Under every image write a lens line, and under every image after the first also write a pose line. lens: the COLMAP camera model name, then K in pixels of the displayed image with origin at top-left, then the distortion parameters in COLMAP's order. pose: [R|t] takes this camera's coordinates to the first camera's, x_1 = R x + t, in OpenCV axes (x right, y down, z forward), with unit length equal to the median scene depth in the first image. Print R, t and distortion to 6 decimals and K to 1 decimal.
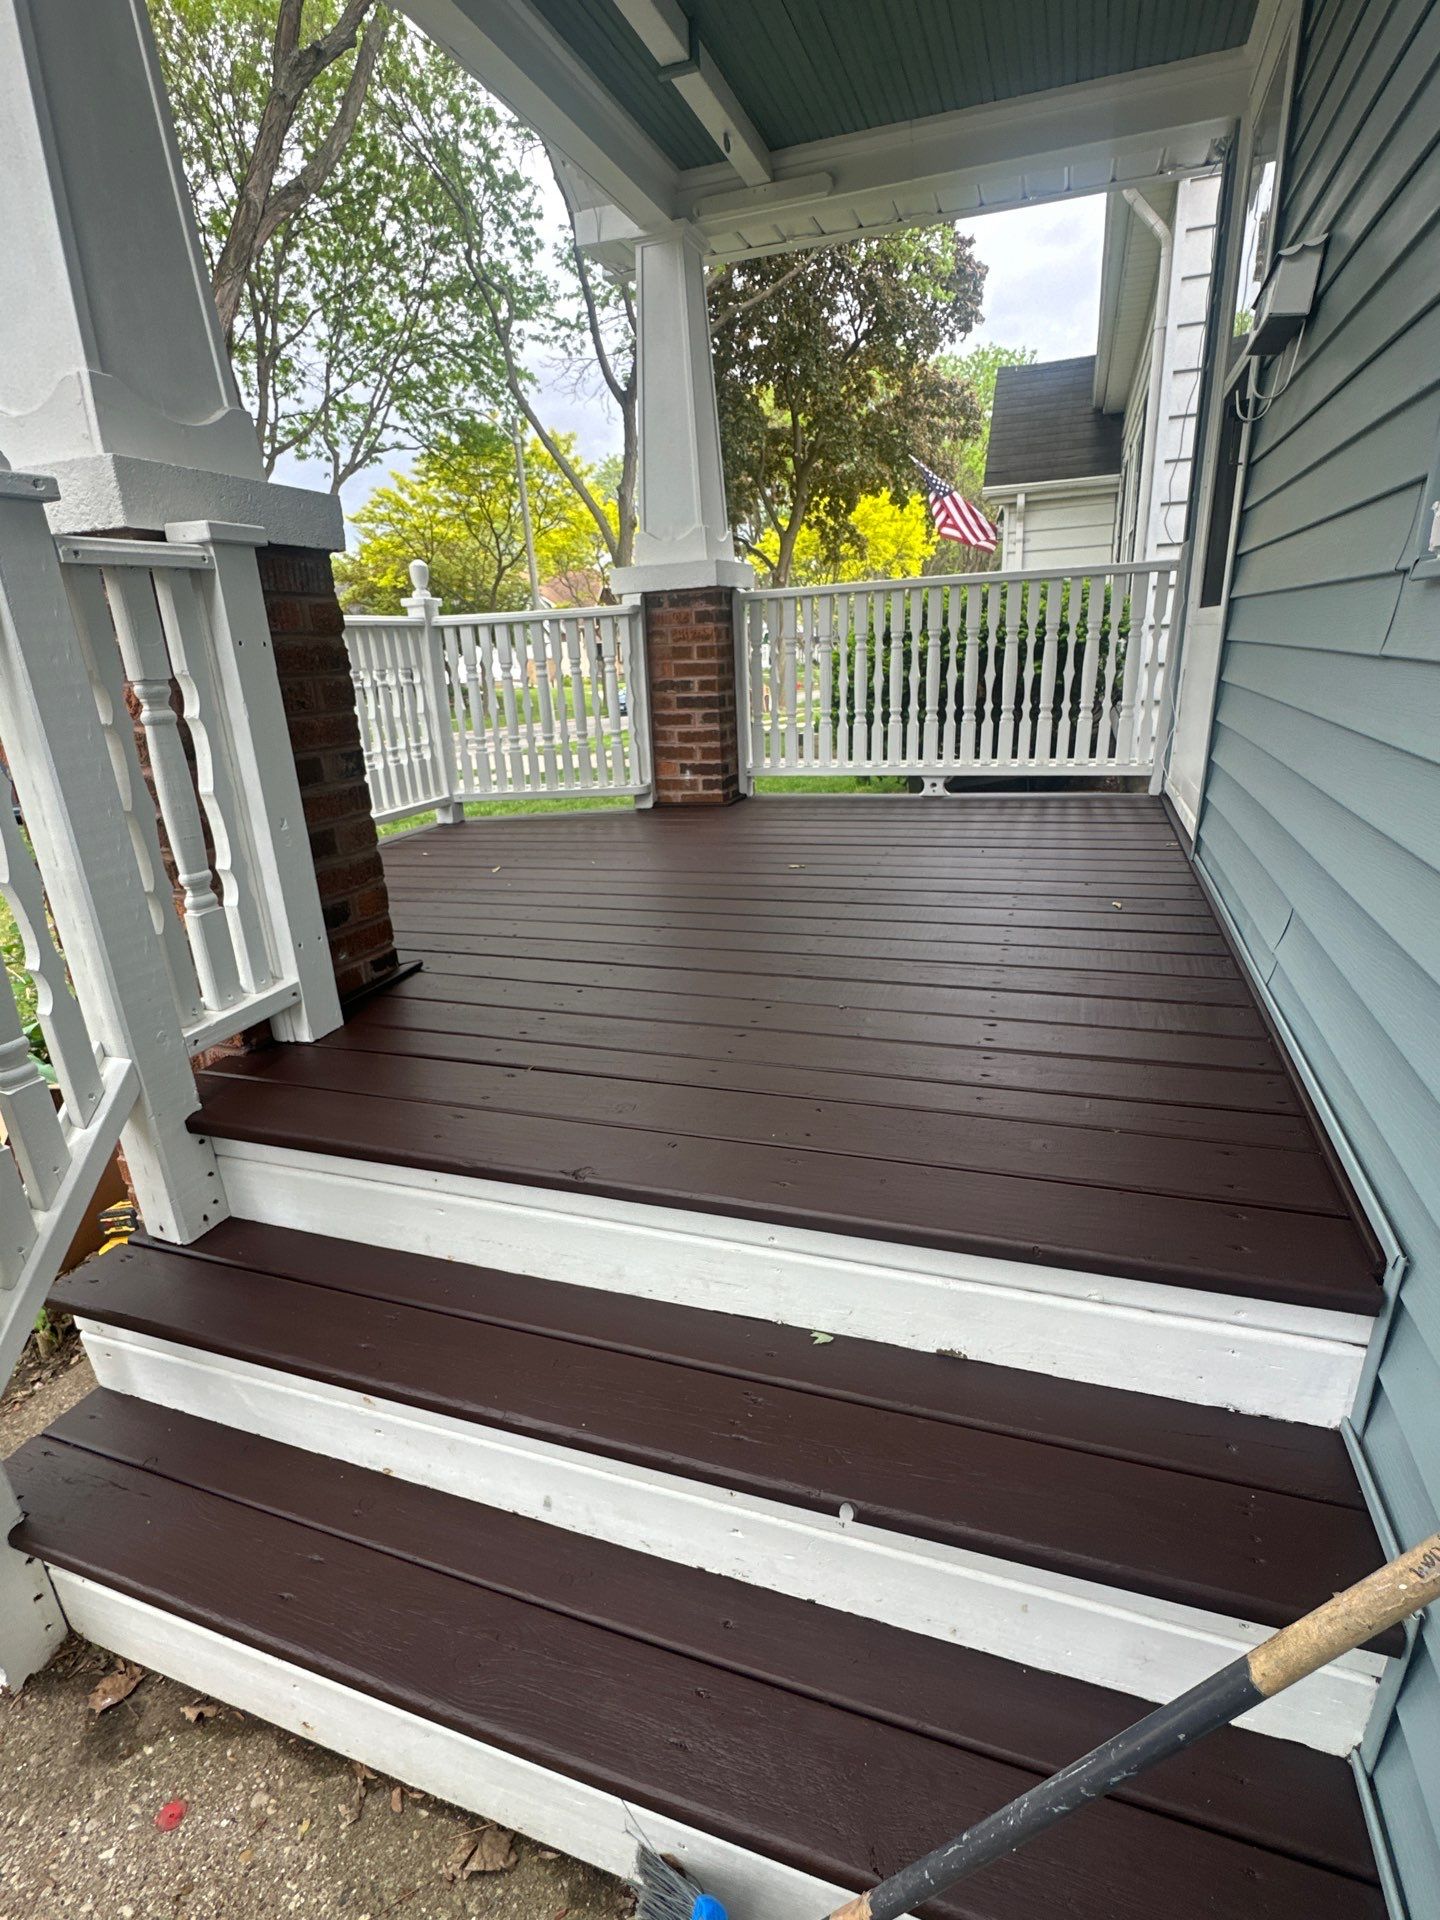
lens RADIAL K [[912.4, 0, 720.0], [0, 912.4, 960.0], [0, 0, 1]] dist [-0.004467, -0.001222]
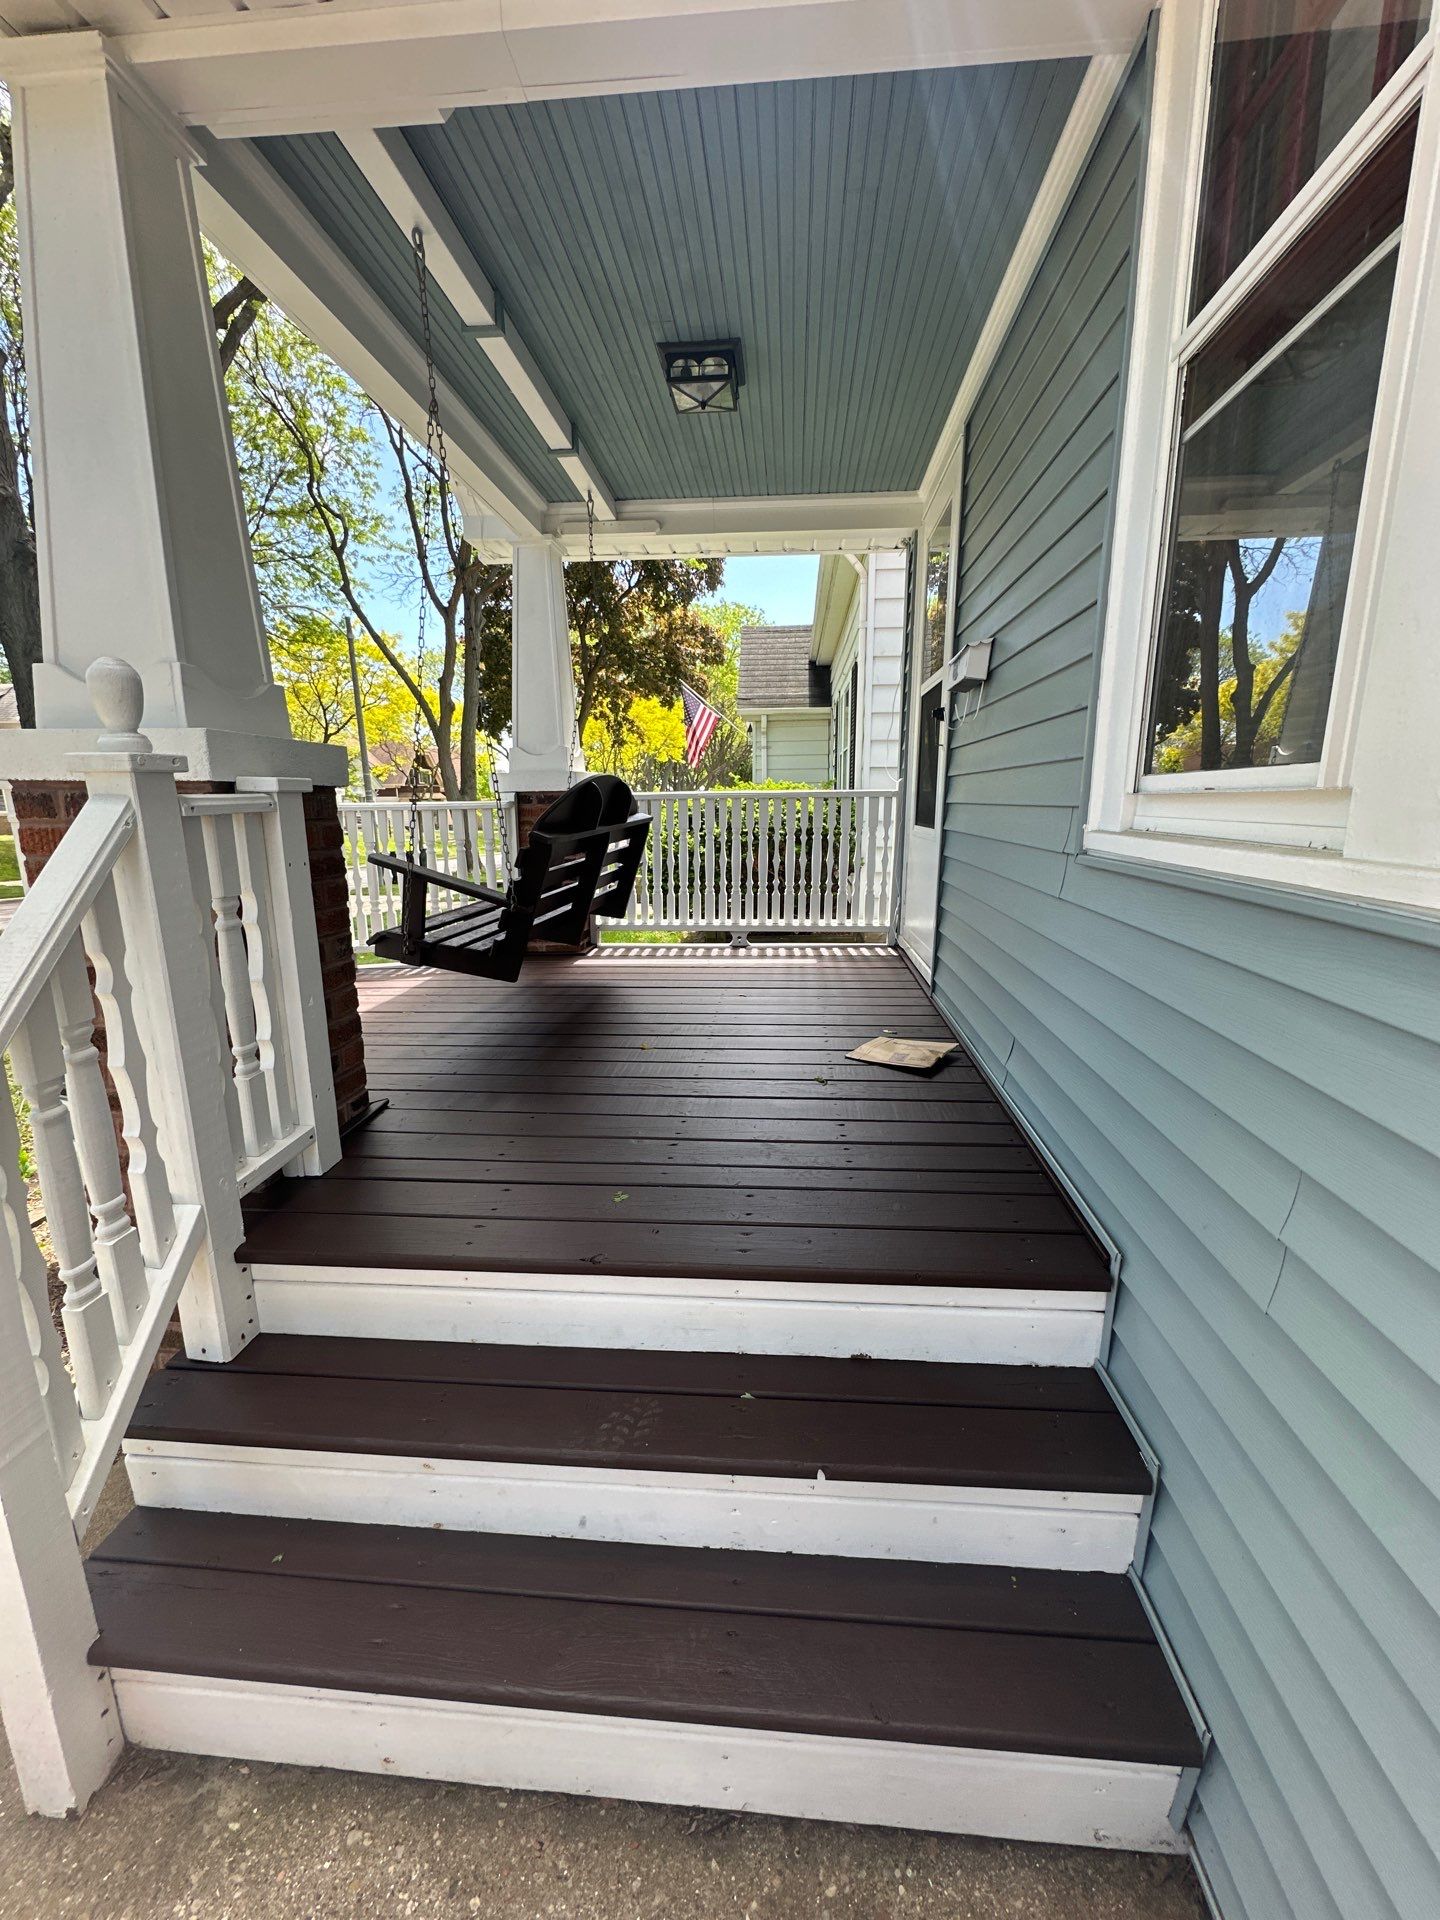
lens RADIAL K [[754.3, 0, 720.0], [0, 754.3, 960.0], [0, 0, 1]] dist [-0.002943, -0.000961]
pose [[0.966828, -0.011871, 0.255153, -0.152718], [0.045523, 0.990935, -0.126396, -0.036776], [-0.251339, 0.133818, 0.958604, -0.117657]]
